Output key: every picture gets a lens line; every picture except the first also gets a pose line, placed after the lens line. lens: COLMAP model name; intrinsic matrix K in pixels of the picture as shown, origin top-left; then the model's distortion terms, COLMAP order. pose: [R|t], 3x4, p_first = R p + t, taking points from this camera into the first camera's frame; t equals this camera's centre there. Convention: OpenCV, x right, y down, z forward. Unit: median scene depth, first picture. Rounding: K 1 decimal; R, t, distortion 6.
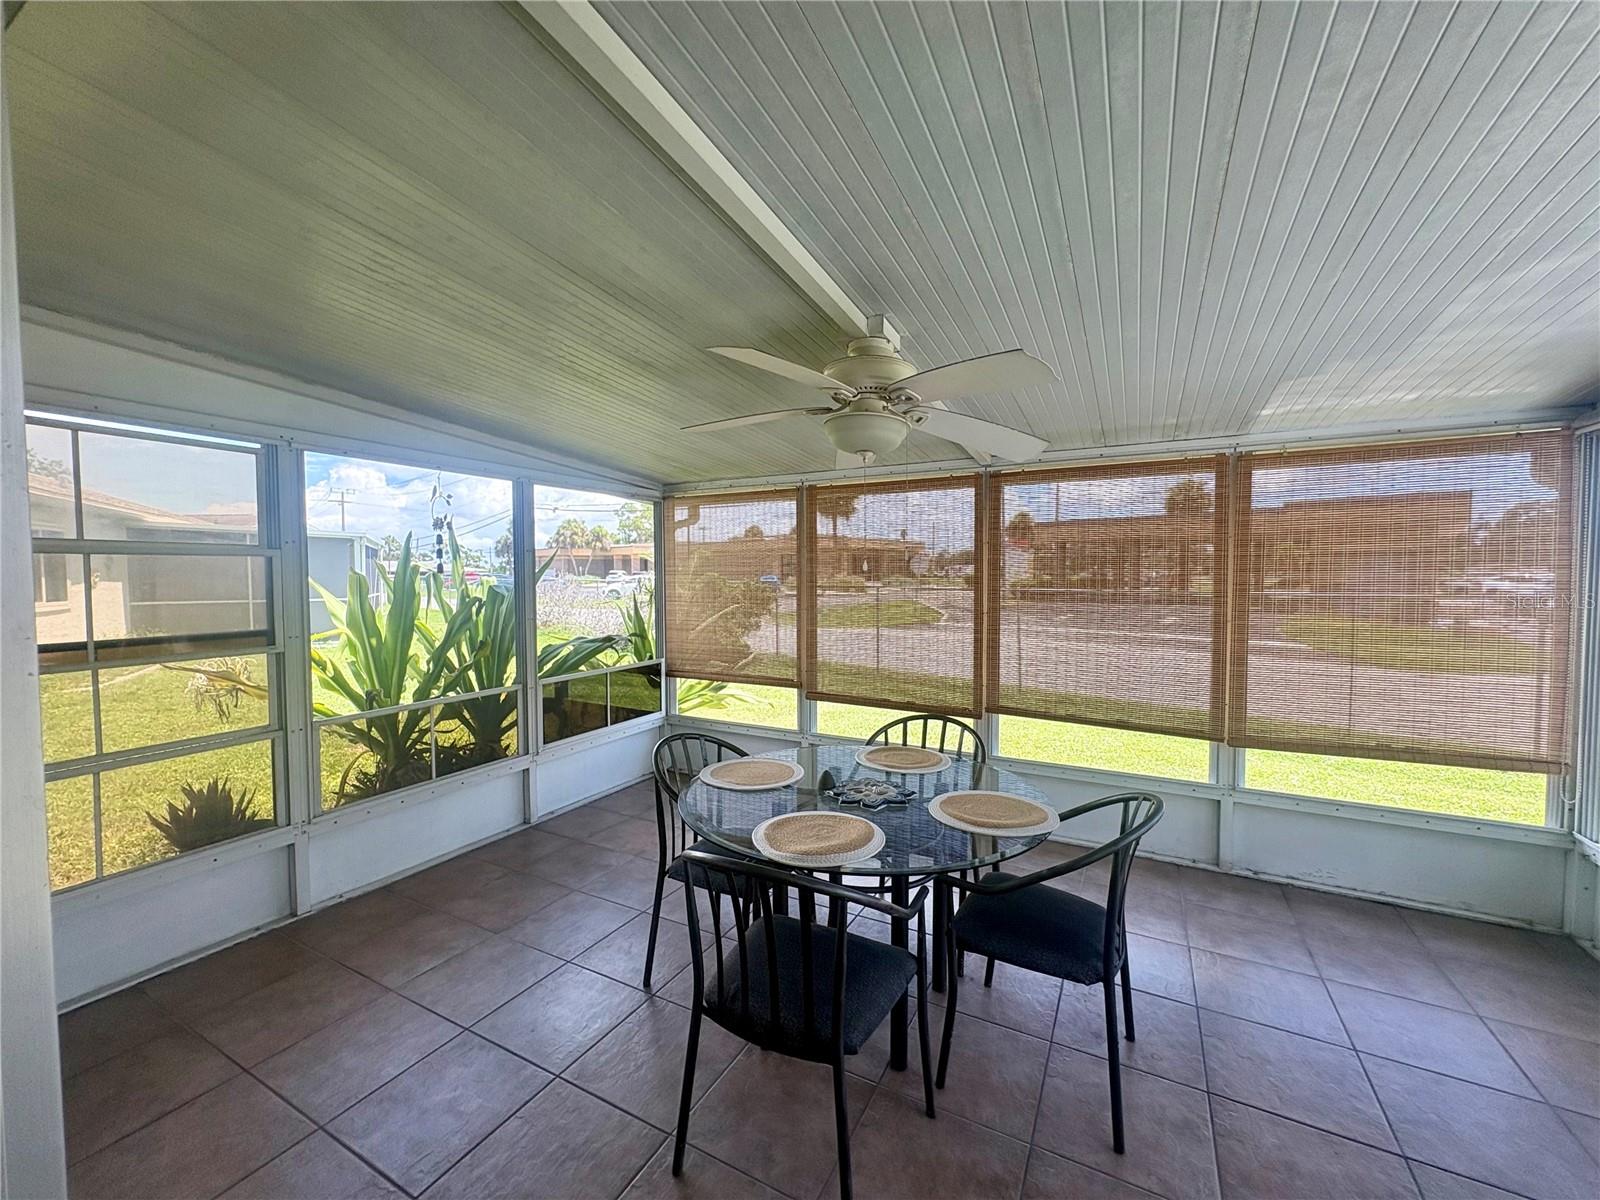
lens RADIAL K [[629.5, 0, 800.0], [0, 629.5, 600.0], [0, 0, 1]] dist [0.002255, 0.000126]
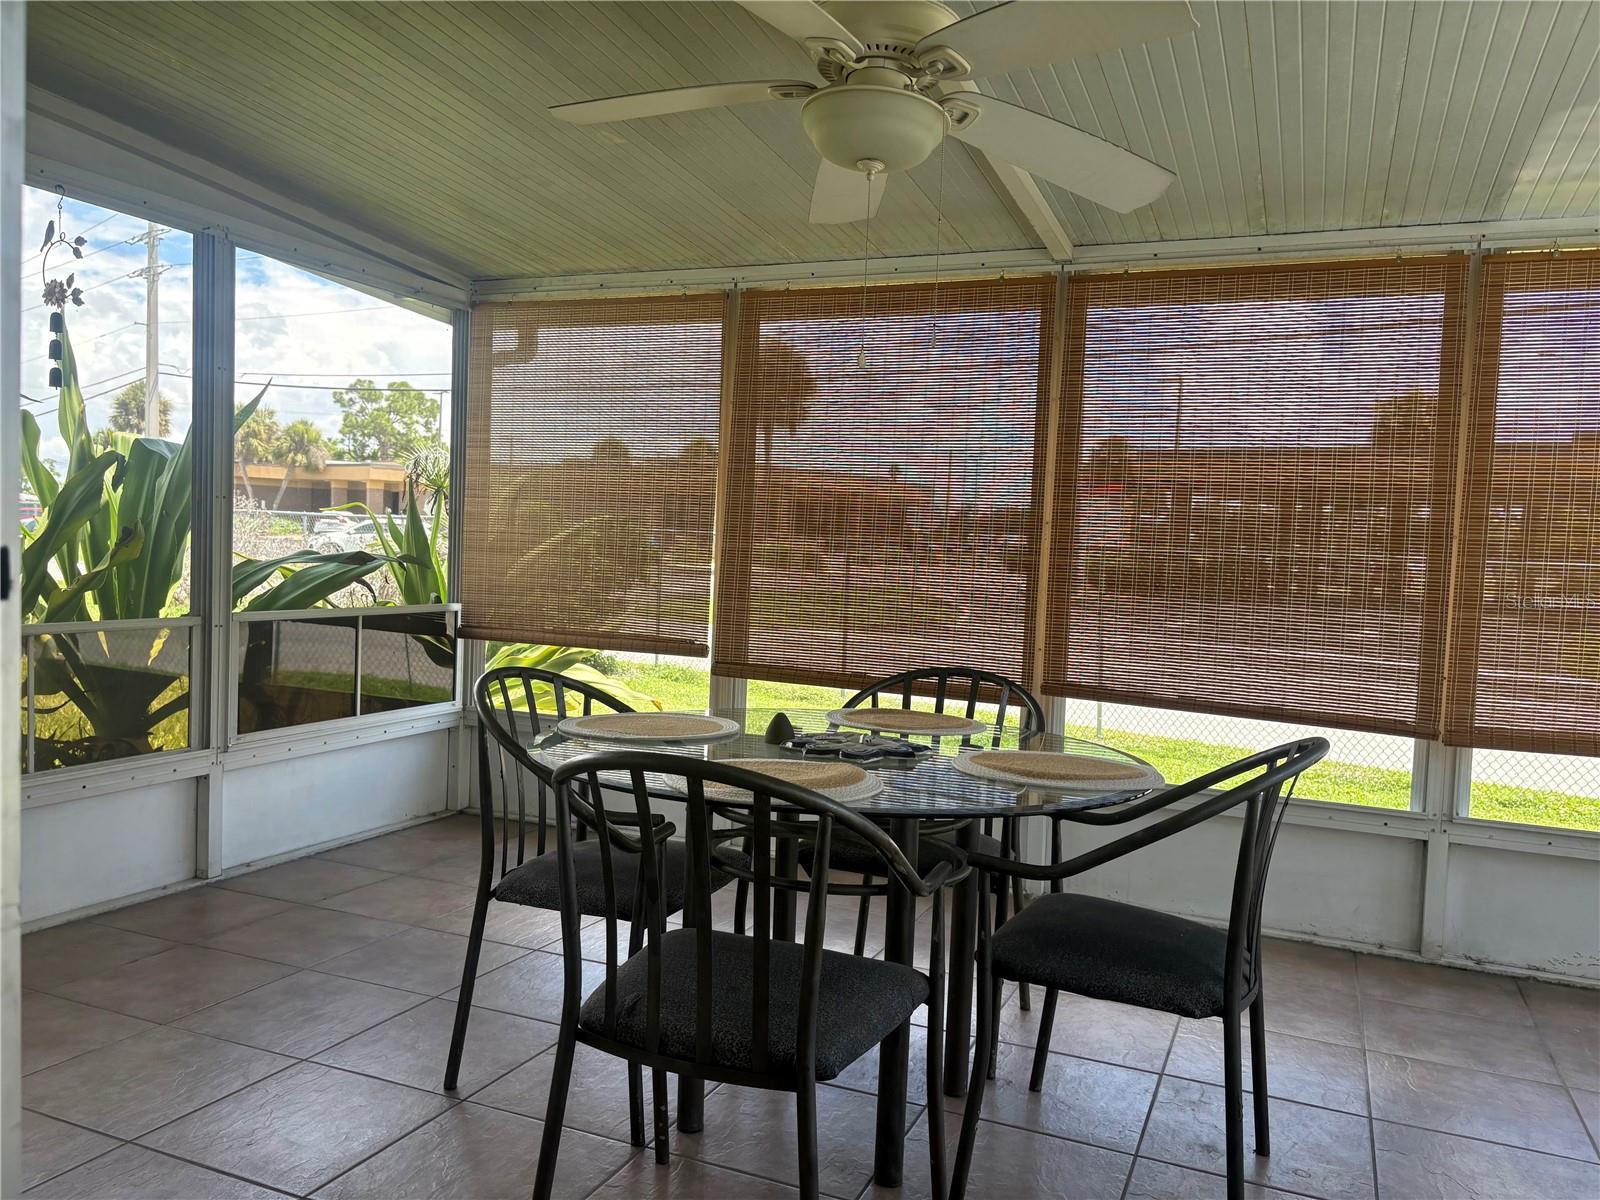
lens RADIAL K [[1189.4, 0, 800.0], [0, 1189.4, 600.0], [0, 0, 1]] dist [0.051798, -0.054530]
pose [[0.995495, 0.037759, 0.086971, -0.028771], [-0.039070, 0.999146, 0.013424, 0.105494], [-0.086390, -0.016762, 0.996120, -0.074827]]
